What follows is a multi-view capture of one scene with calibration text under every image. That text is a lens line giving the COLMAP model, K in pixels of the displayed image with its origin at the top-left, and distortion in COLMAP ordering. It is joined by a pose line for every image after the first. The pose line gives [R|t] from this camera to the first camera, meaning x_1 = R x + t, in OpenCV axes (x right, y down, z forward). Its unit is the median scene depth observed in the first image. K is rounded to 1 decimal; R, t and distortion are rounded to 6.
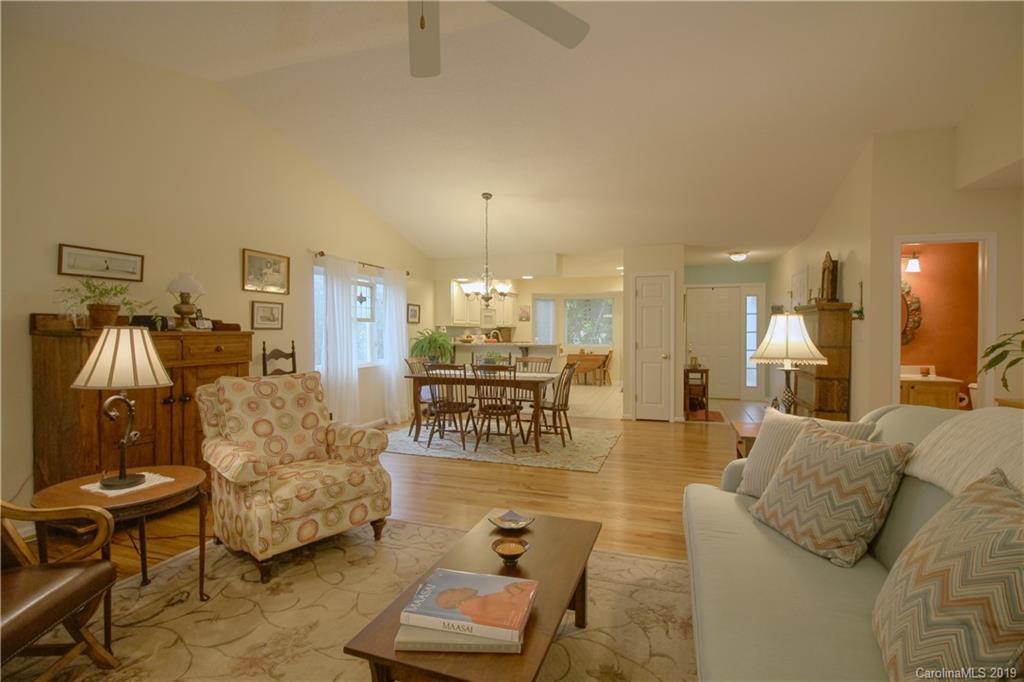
lens RADIAL K [[479.9, 0, 512.5], [0, 479.9, 334.5], [0, 0, 1]] dist [-0.007335, -0.007551]
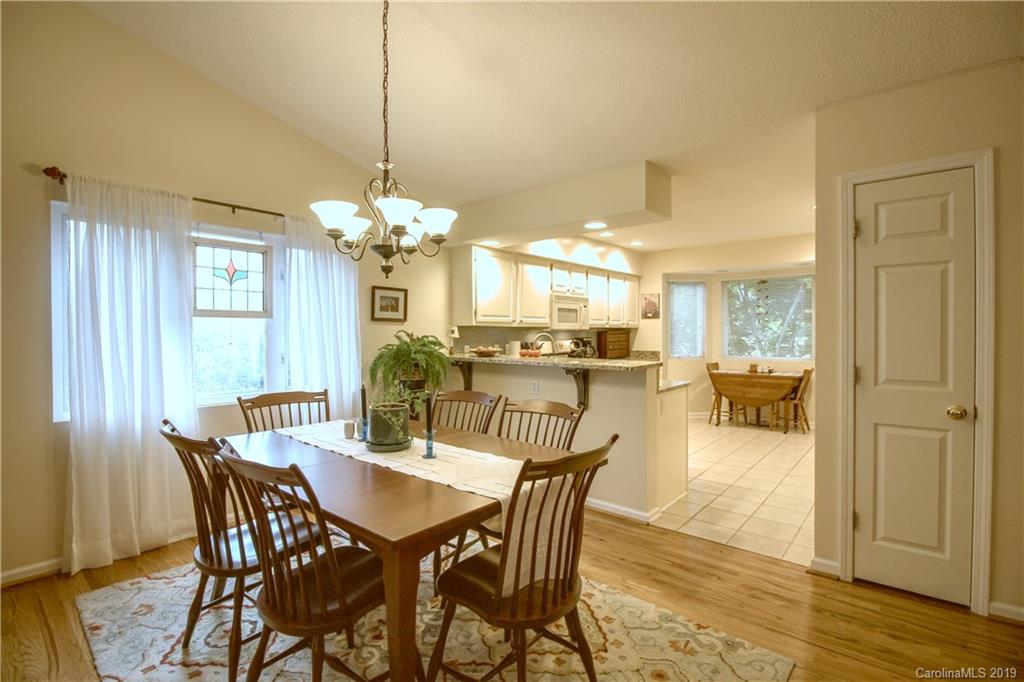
lens RADIAL K [[479.9, 0, 514.1], [0, 479.9, 338.0], [0, 0, 1]] dist [-0.007335, -0.007551]
pose [[0.926979, 0.003225, -0.375100, 0.153468], [-0.002384, 0.999993, 0.002705, -0.005634], [0.375106, -0.001614, 0.926981, 0.569581]]
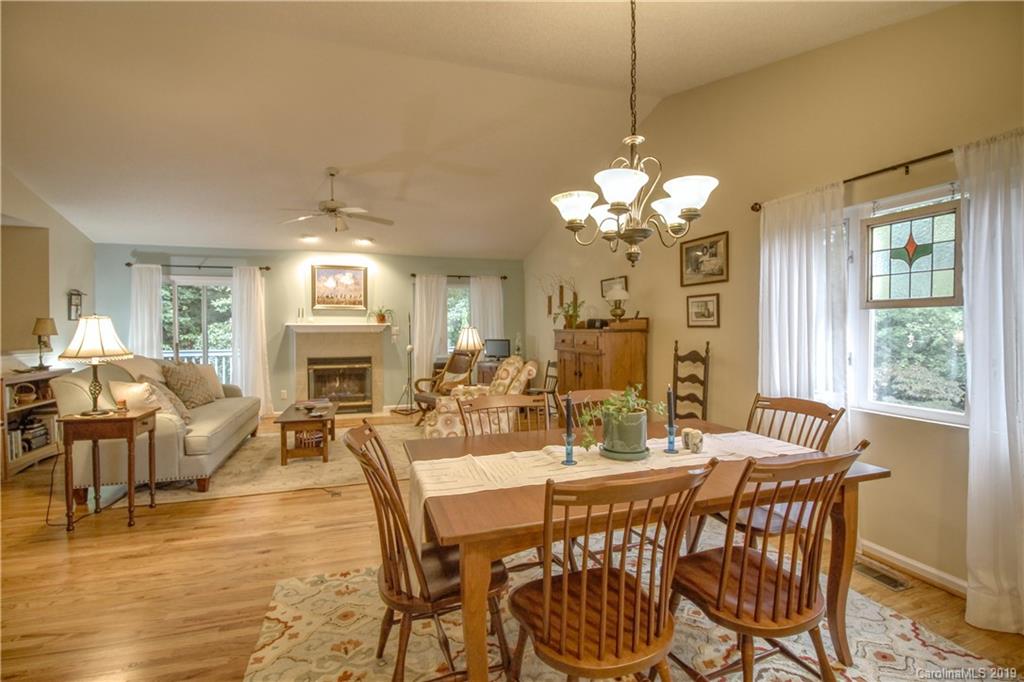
lens RADIAL K [[479.9, 0, 518.8], [0, 479.9, 336.1], [0, 0, 1]] dist [-0.007335, -0.007551]
pose [[-0.800088, 0.013699, -0.599727, 0.179073], [-0.001351, 0.999696, 0.024637, -0.010741], [0.599881, 0.020522, -0.799826, 1.018622]]
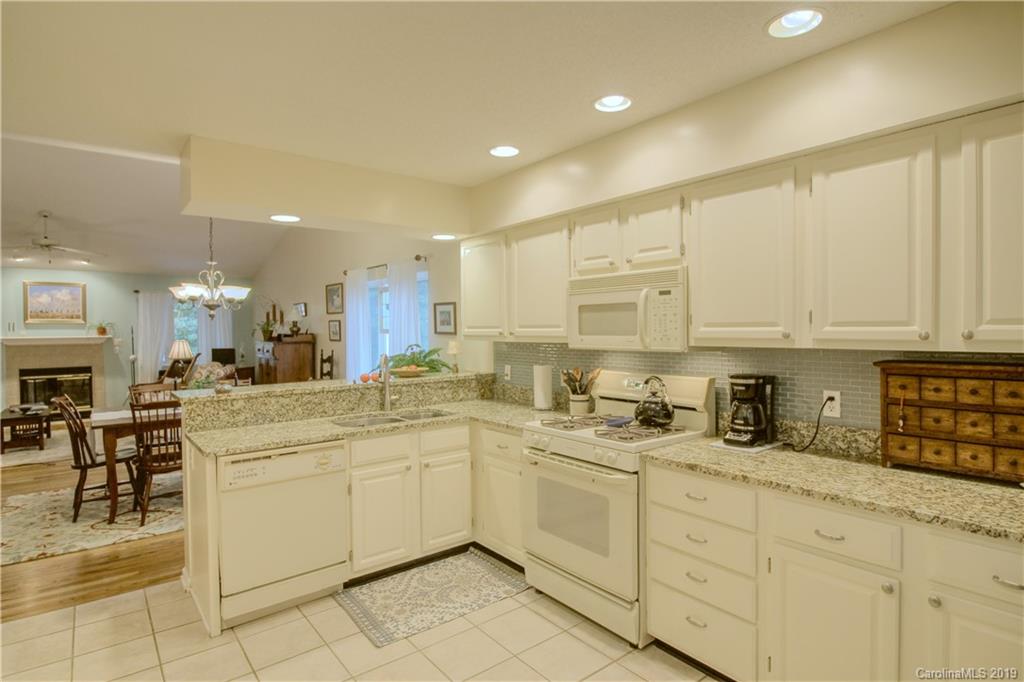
lens RADIAL K [[536.2, 0, 515.5], [0, 536.2, 337.8], [0, 0, 1]] dist [-0.006139, -0.004714]
pose [[-0.546694, 0.020669, -0.837078, 0.320701], [0.000950, 0.999710, 0.024064, -0.037726], [0.837332, 0.012361, -0.546555, 1.536501]]
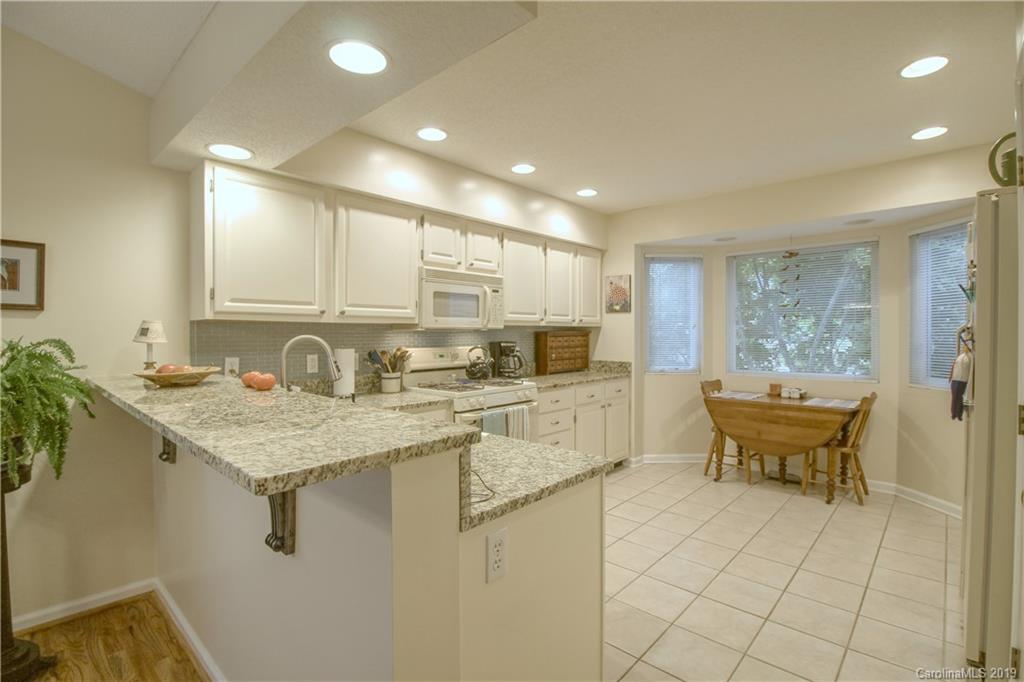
lens RADIAL K [[479.9, 0, 514.7], [0, 479.9, 337.1], [0, 0, 1]] dist [-0.007335, -0.007551]
pose [[0.913209, 0.006289, -0.407443, 0.183074], [-0.006226, 0.999980, 0.001479, -0.010484], [0.407444, 0.001186, 0.913230, 0.943984]]
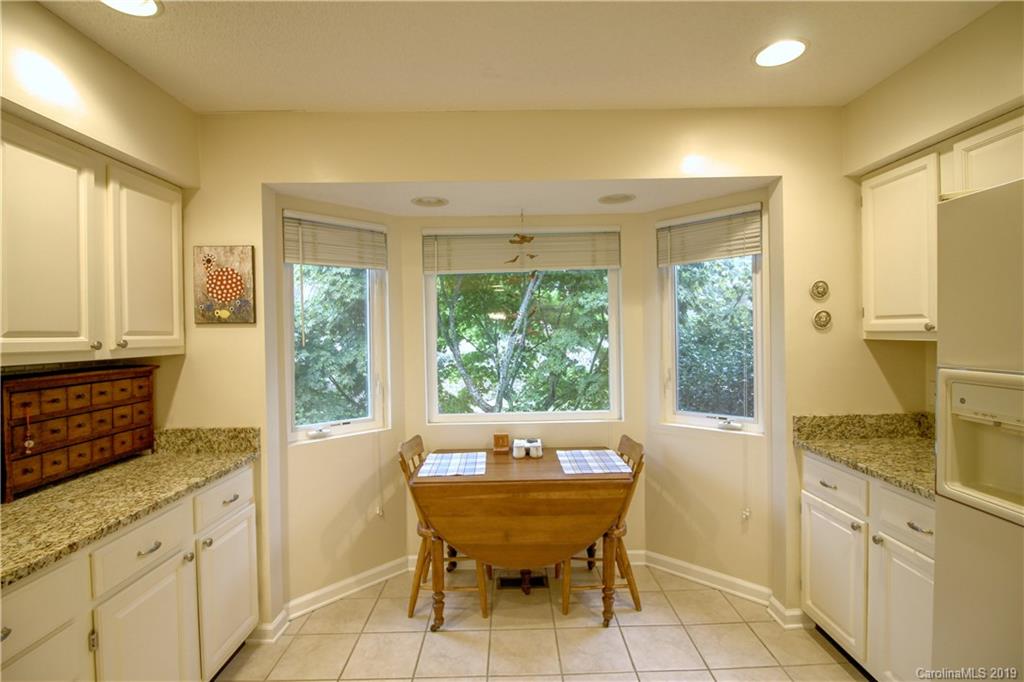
lens RADIAL K [[479.9, 0, 517.2], [0, 479.9, 337.8], [0, 0, 1]] dist [-0.007335, -0.007551]
pose [[0.944474, -0.014418, 0.328271, 0.118755], [0.015708, 0.999876, -0.001280, -0.032650], [-0.328212, 0.006366, 0.944583, 1.257587]]
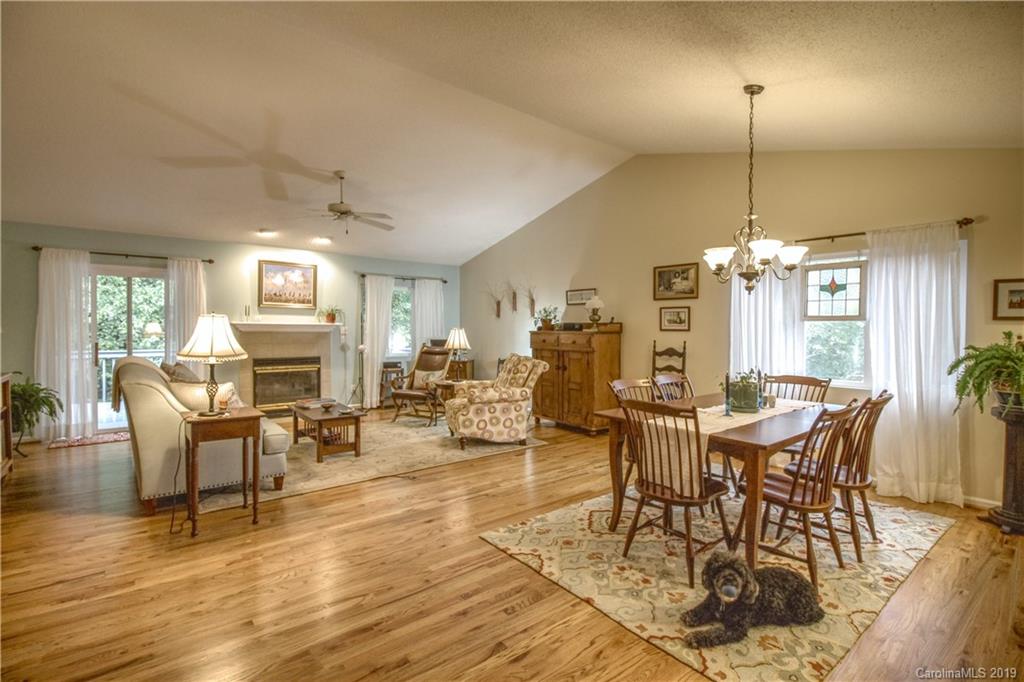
lens RADIAL K [[479.9, 0, 519.6], [0, 479.9, 336.0], [0, 0, 1]] dist [-0.007335, -0.007551]
pose [[-0.530753, 0.008472, -0.847484, 0.461702], [-0.014882, 0.999703, 0.019314, -0.010171], [0.847396, 0.022863, -0.530469, 0.890216]]
